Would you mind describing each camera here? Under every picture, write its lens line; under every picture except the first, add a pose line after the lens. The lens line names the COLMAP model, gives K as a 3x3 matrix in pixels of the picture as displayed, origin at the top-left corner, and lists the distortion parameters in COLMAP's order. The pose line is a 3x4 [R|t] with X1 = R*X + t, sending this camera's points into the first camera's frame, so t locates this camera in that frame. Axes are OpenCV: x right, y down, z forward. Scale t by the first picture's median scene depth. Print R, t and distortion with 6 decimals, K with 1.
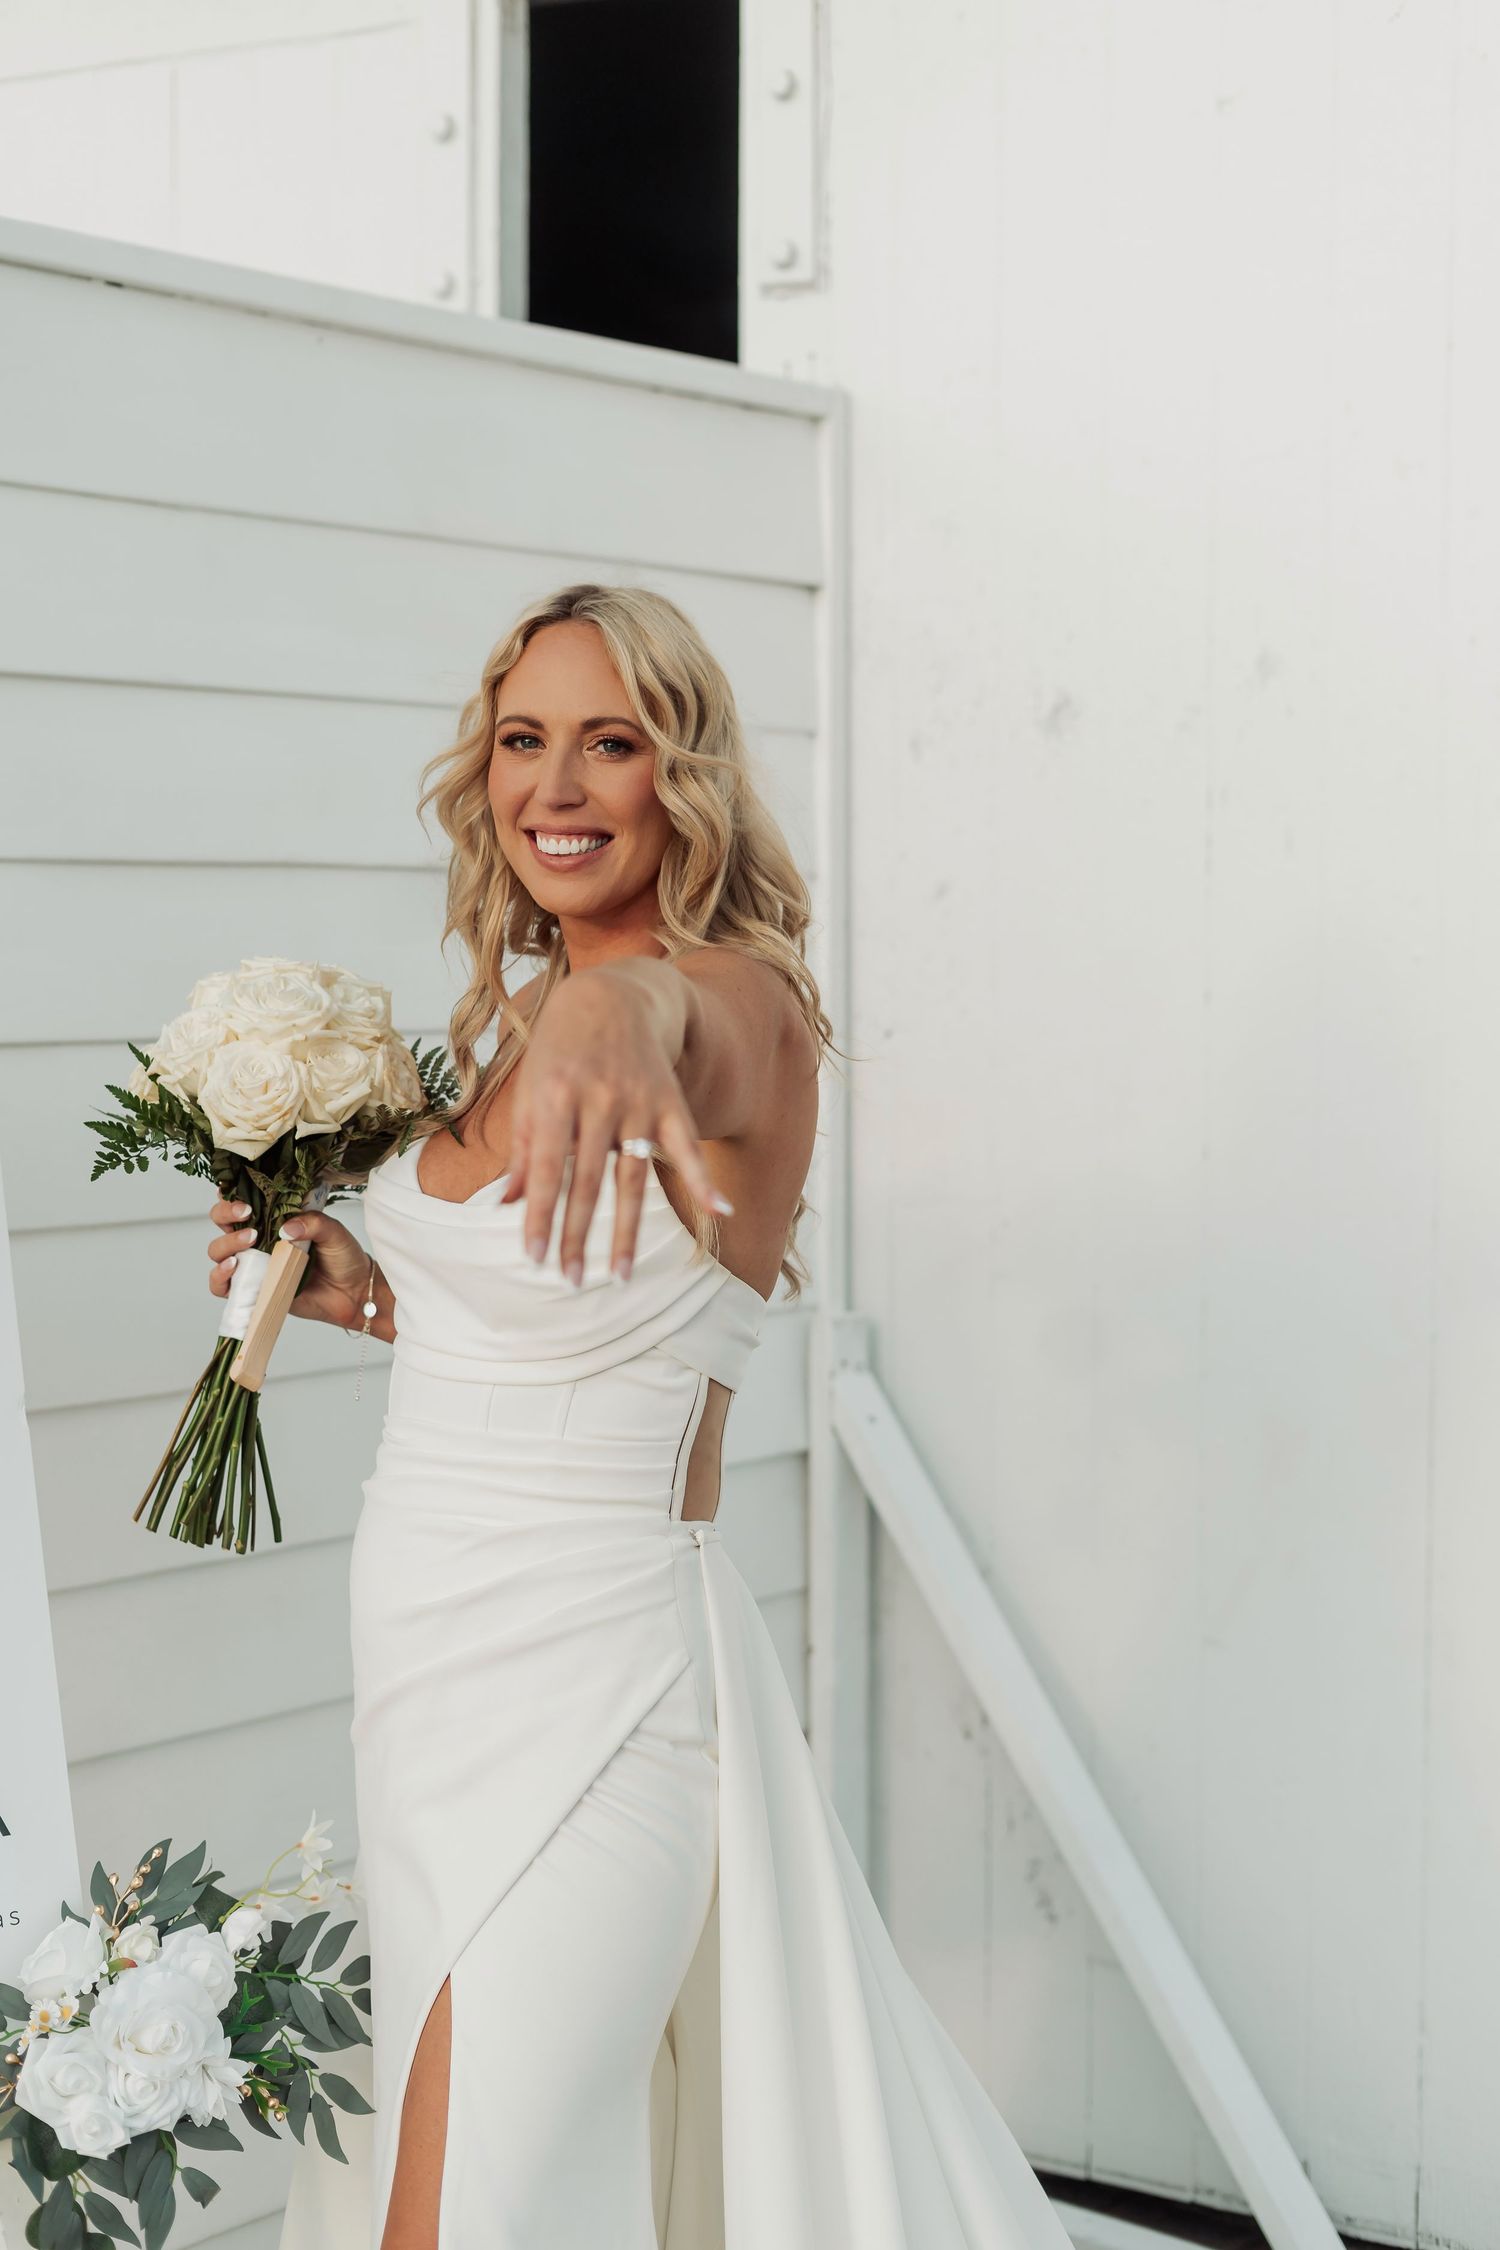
lens RADIAL K [[3522.7, 0, 750.0], [0, 3522.7, 1125.0], [0, 0, 1]] dist [-0.009530, -0.119508]
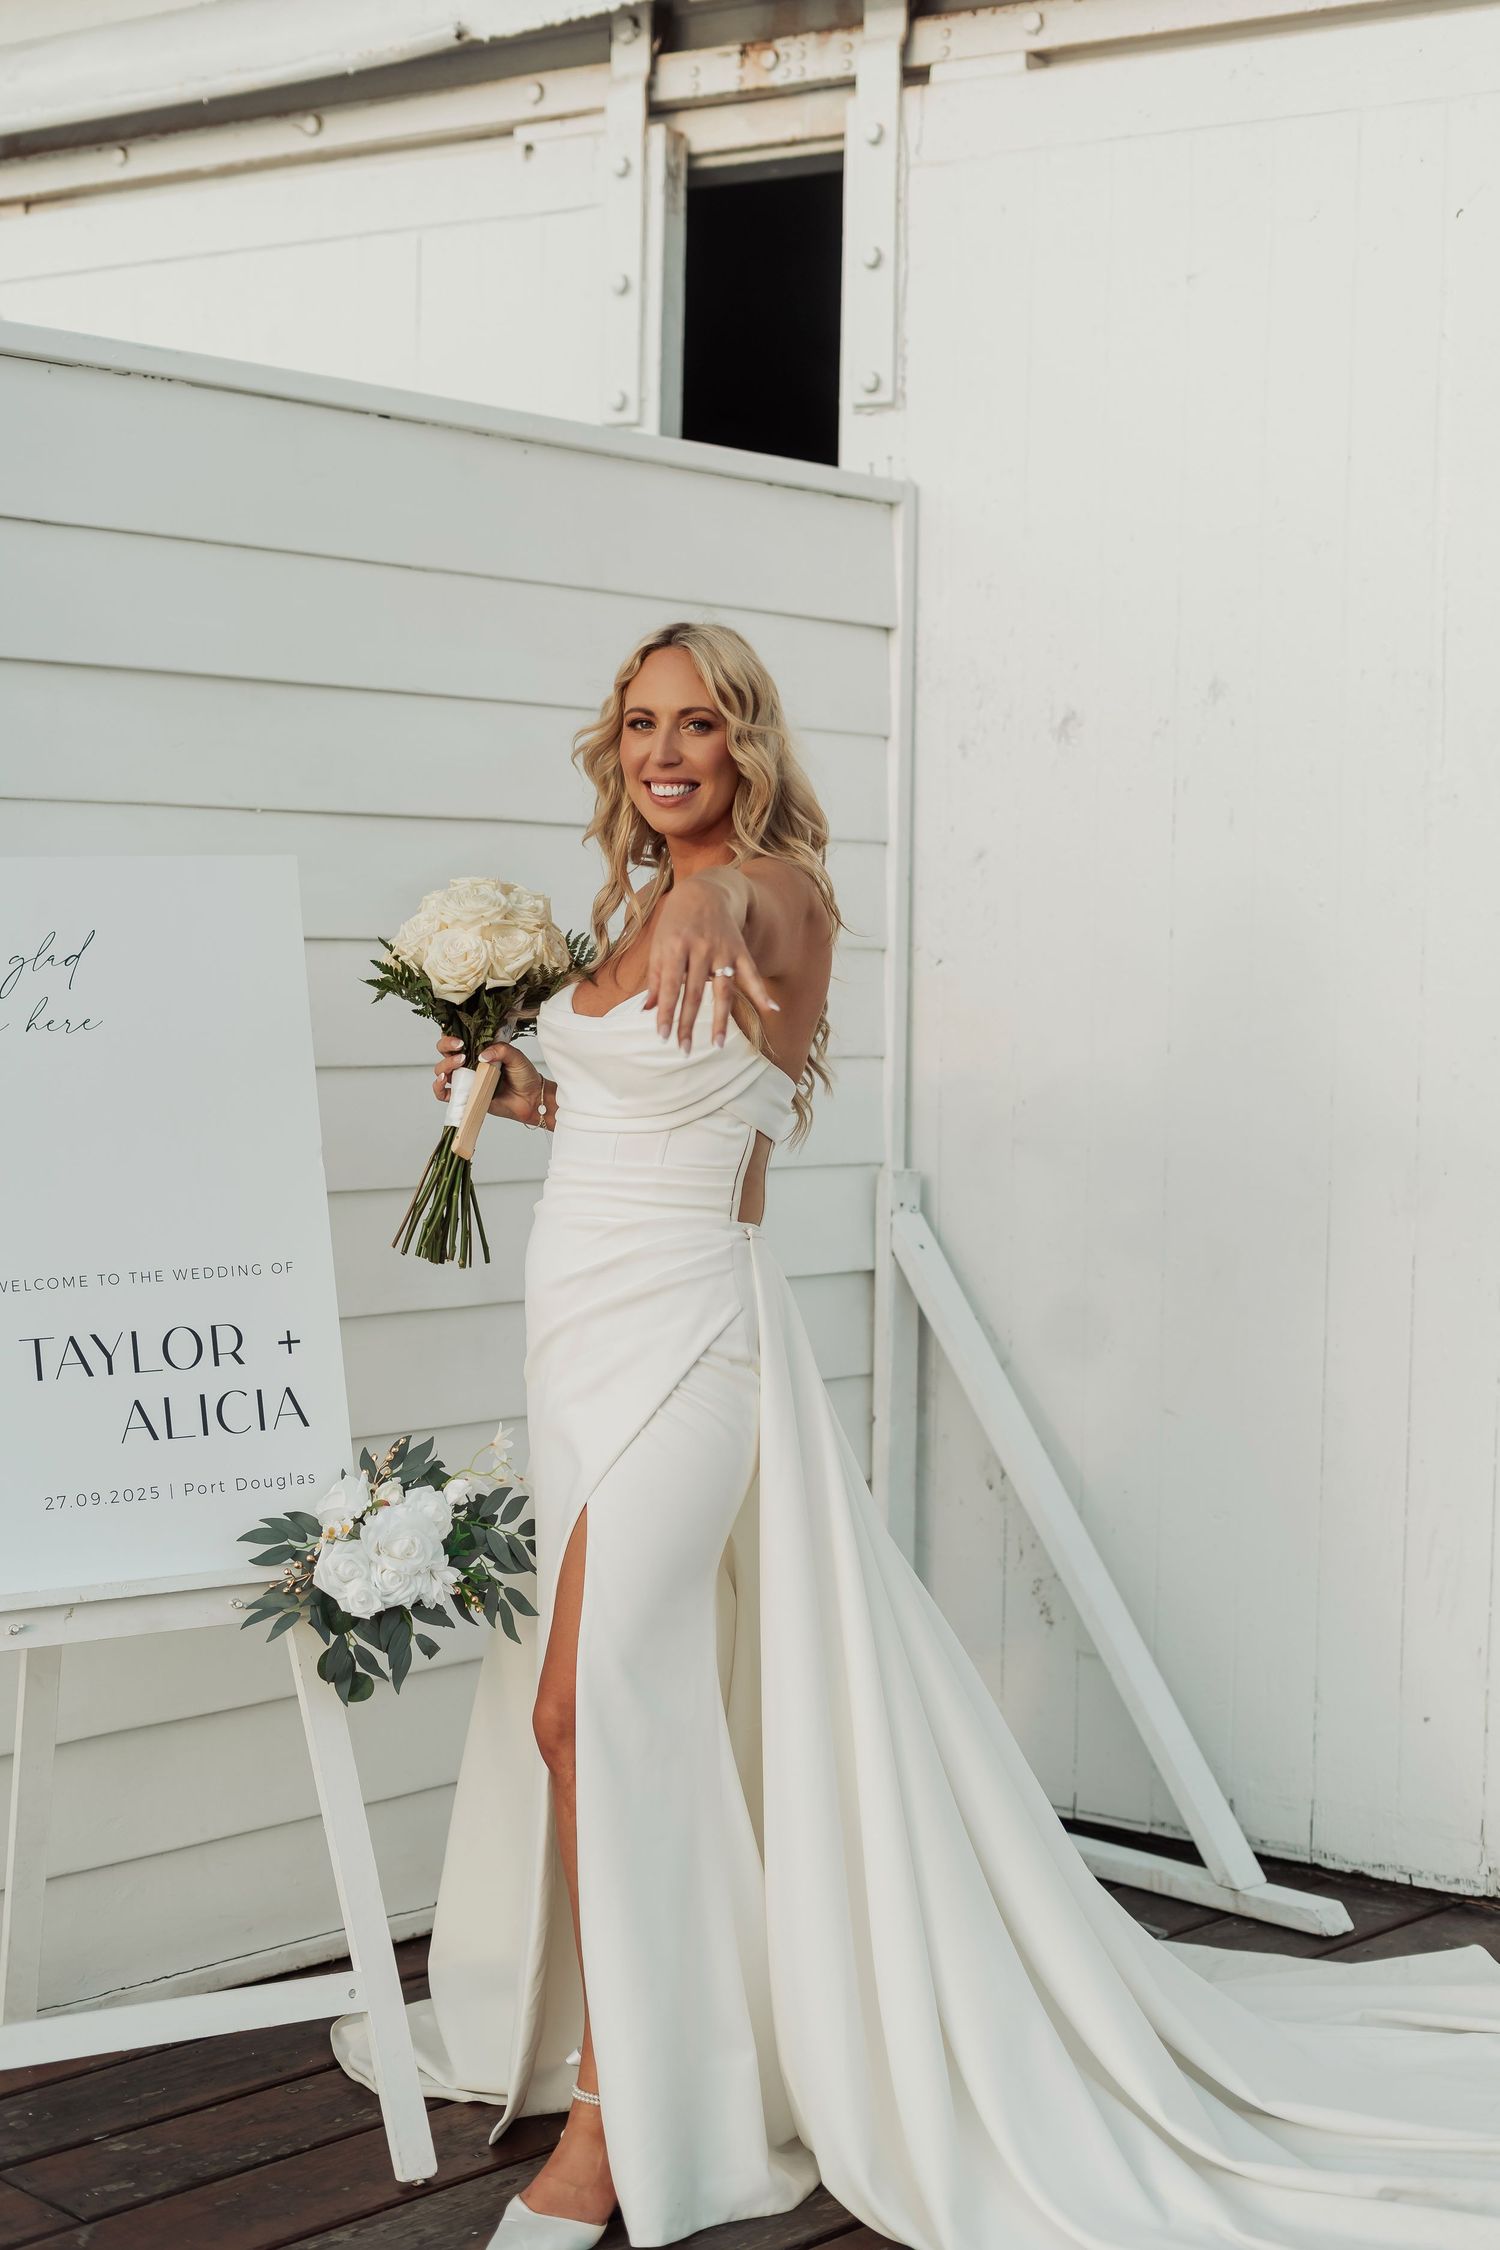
lens RADIAL K [[3872.7, 0, 749.8], [0, 3872.7, 1375.7], [0, 0, 1]] dist [-0.203178, 0.103500]
pose [[0.997809, 0.017185, -0.063894, 0.092194], [-0.014693, 0.999120, 0.039273, 0.108227], [0.064513, -0.038248, 0.997184, -0.684514]]
